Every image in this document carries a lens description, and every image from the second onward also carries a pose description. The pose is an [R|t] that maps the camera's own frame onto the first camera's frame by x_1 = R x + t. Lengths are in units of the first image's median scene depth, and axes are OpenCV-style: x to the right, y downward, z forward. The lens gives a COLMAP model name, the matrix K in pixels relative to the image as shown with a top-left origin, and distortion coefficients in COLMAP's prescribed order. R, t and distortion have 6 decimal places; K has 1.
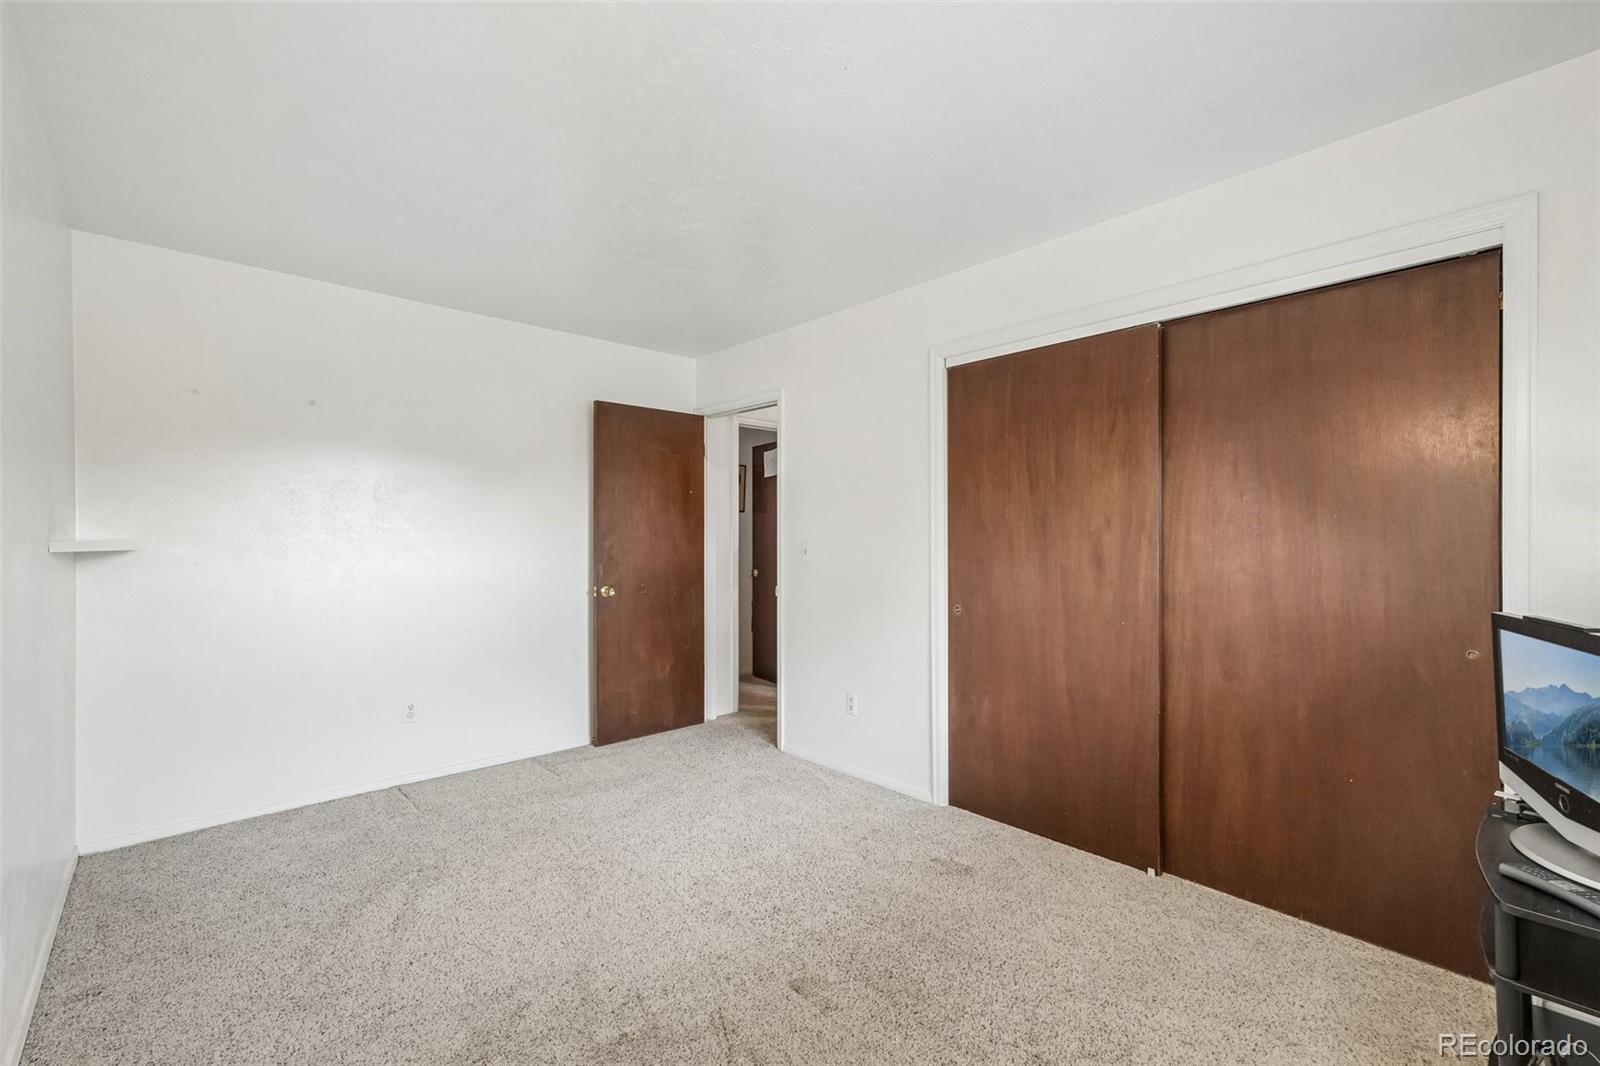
lens RADIAL K [[687.9, 0, 804.6], [0, 687.9, 535.5], [0, 0, 1]] dist [0.001735, 0.000985]
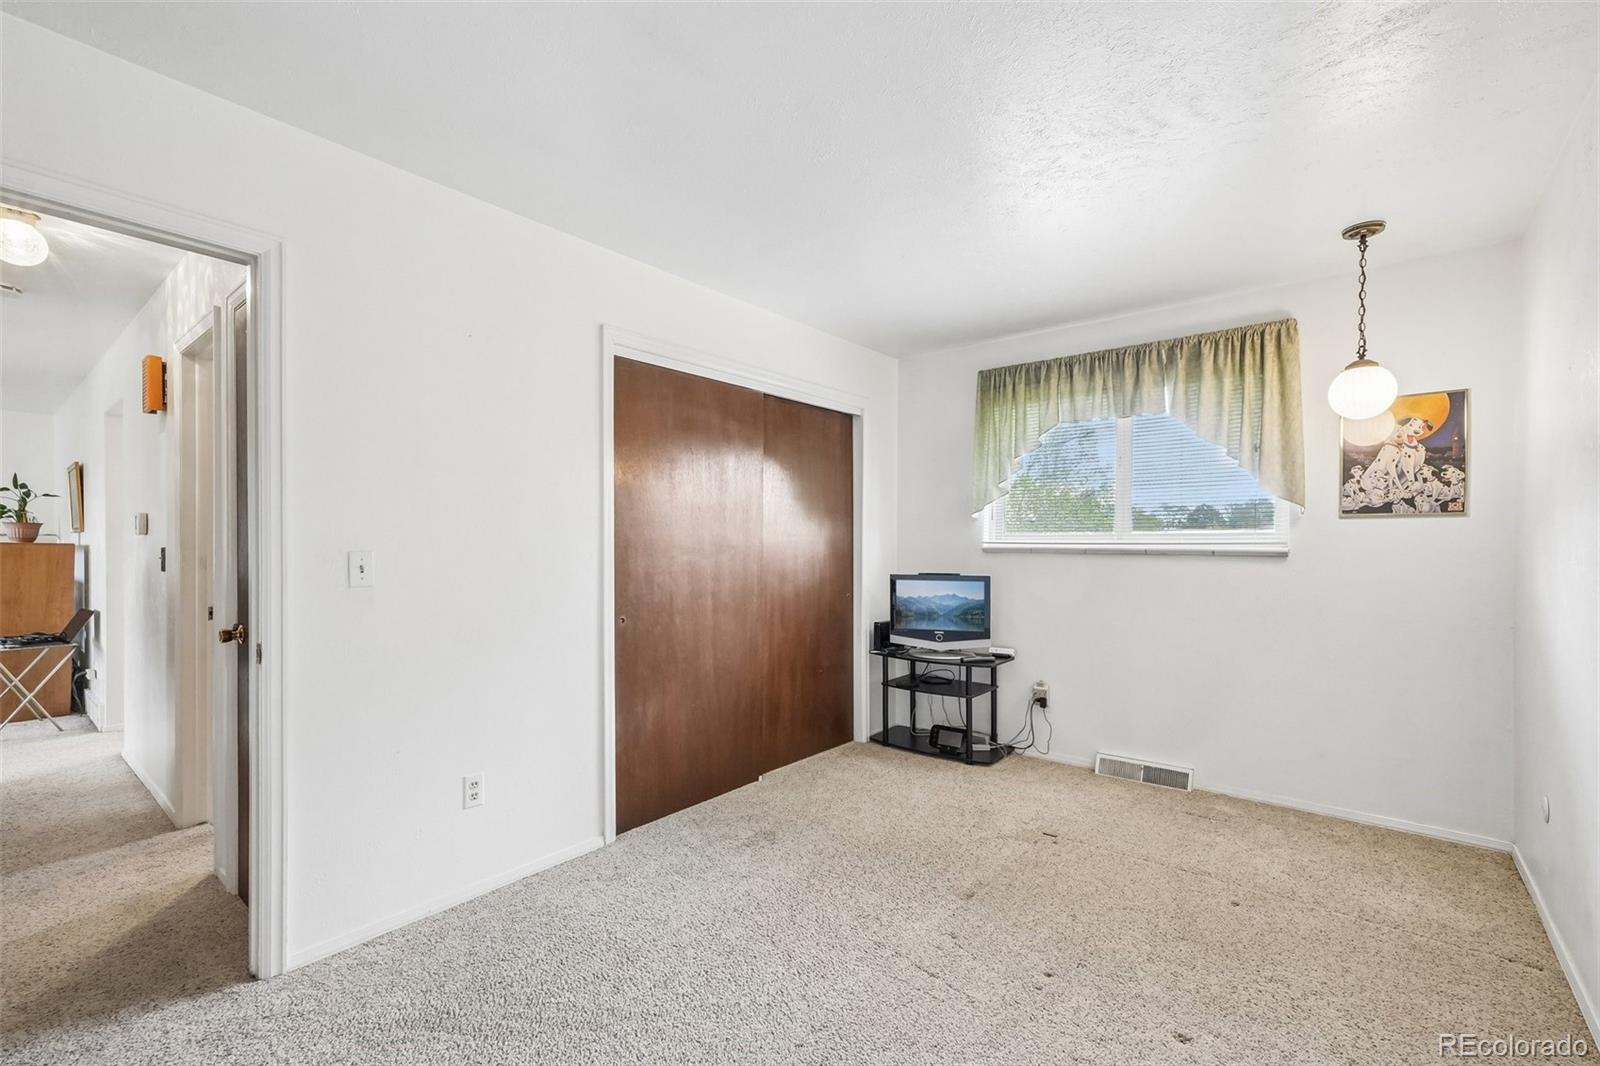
lens RADIAL K [[690.7, 0, 808.8], [0, 690.7, 544.9], [0, 0, 1]] dist [0.001690, 0.000772]
pose [[-0.140306, 0.000106, 0.990108, -0.716846], [-0.001545, 0.999999, -0.000326, 0.005822], [-0.990107, -0.001575, -0.140306, 0.857724]]
